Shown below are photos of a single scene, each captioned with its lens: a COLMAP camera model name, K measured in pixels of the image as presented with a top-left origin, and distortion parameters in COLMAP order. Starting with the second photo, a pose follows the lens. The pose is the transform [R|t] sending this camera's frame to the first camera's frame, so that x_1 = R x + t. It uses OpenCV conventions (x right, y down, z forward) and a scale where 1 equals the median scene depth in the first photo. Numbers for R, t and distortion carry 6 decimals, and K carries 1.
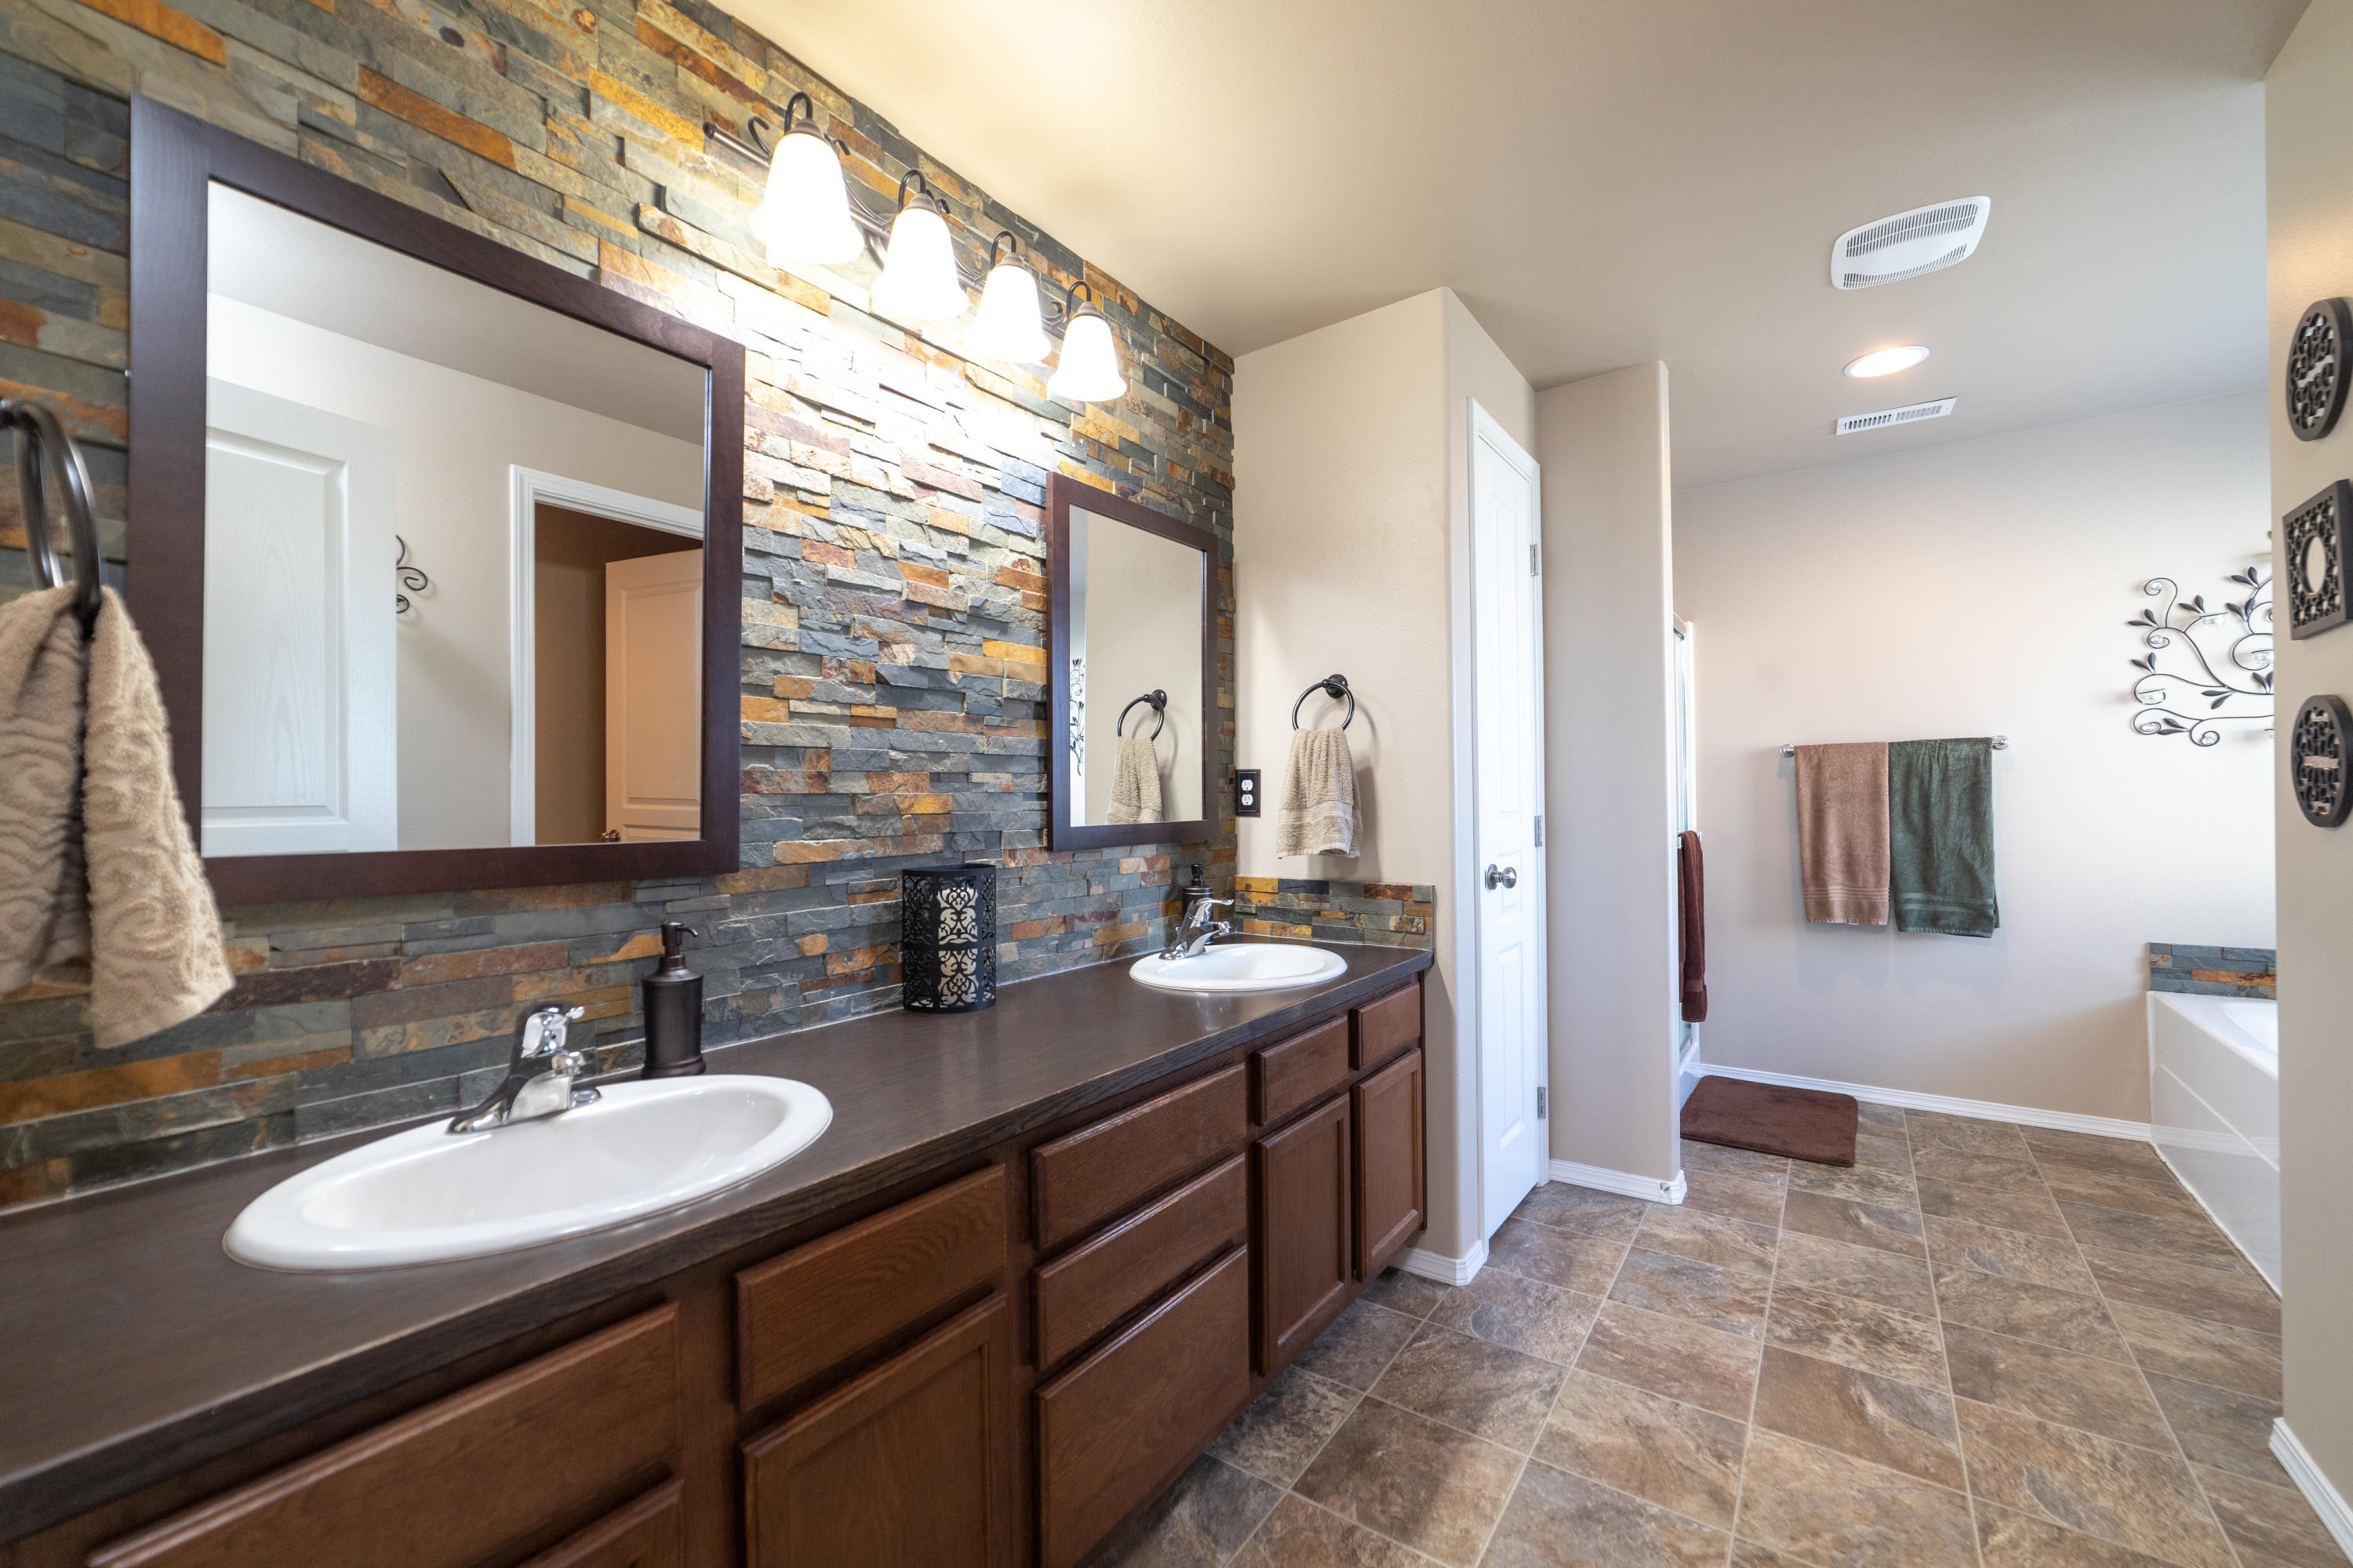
lens RADIAL K [[909.6, 0, 1186.6], [0, 909.6, 788.8], [0, 0, 1]] dist [-0.020189, 0.005518]
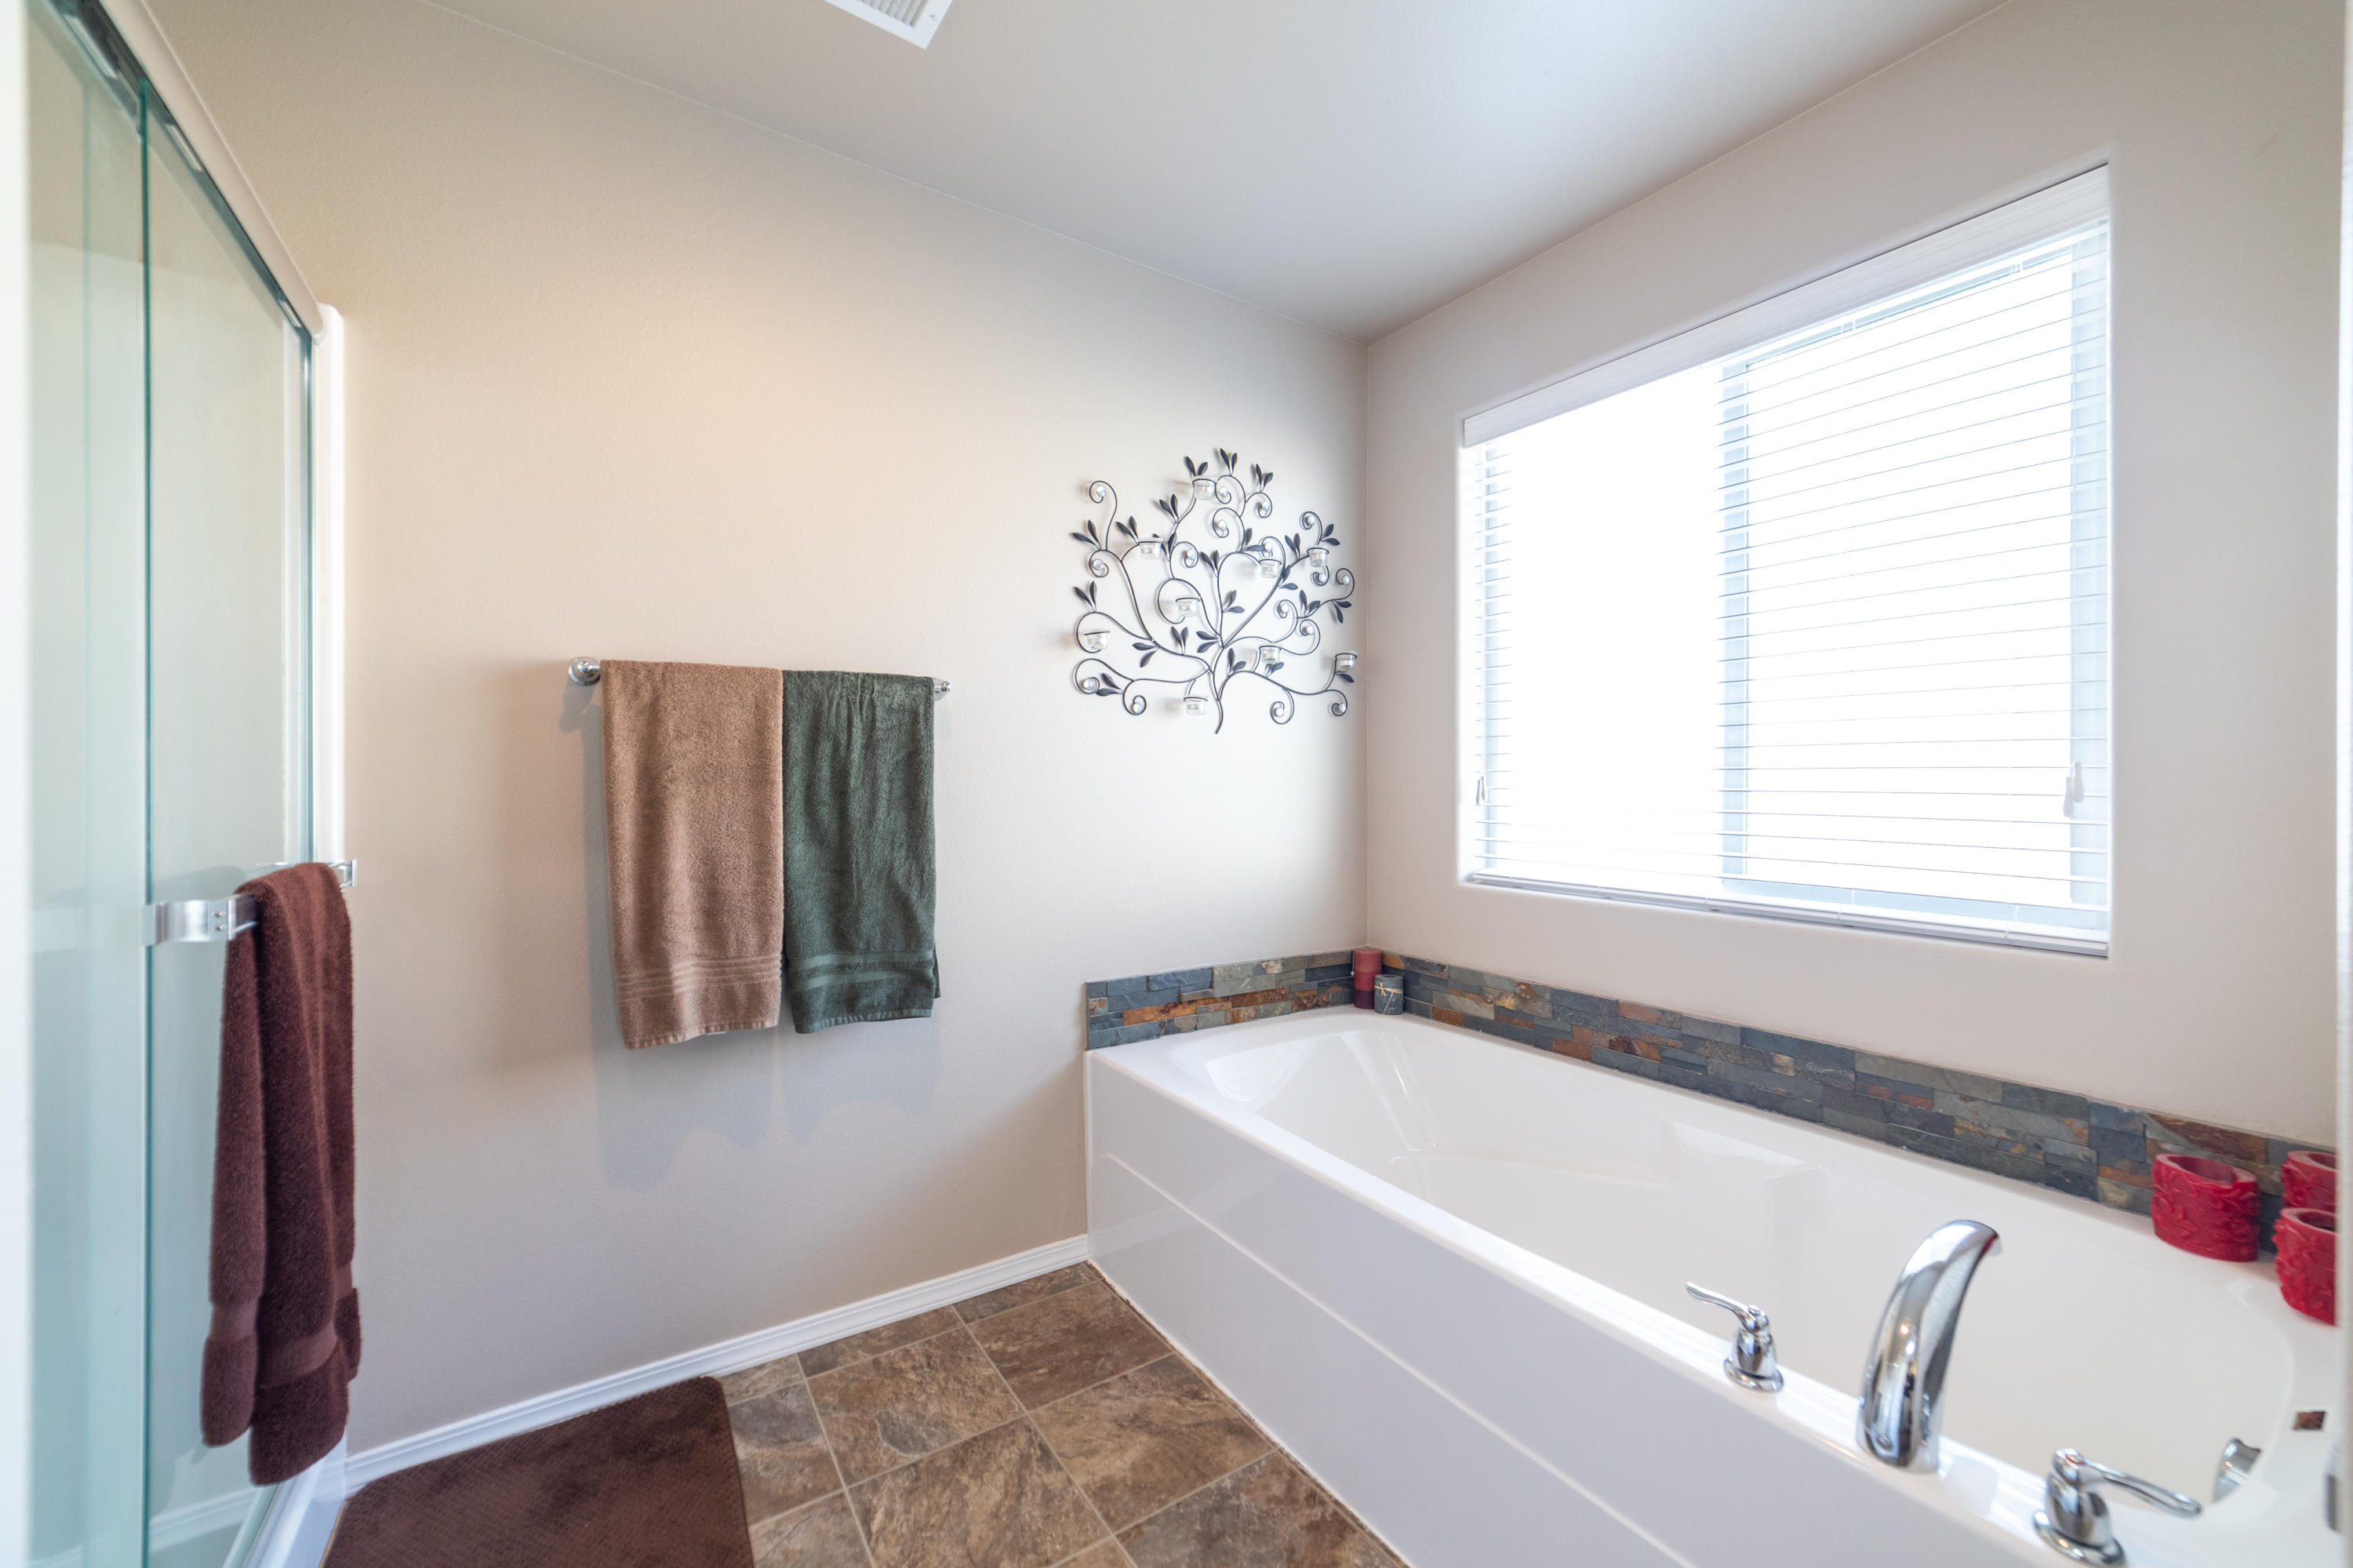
lens RADIAL K [[909.6, 0, 1186.6], [0, 909.6, 788.8], [0, 0, 1]] dist [-0.020189, 0.005518]
pose [[0.341893, 0.005033, 0.939726, 0.387118], [-0.017932, 0.999839, 0.001169, 0.012642], [-0.939568, -0.017251, 0.341928, 0.630645]]
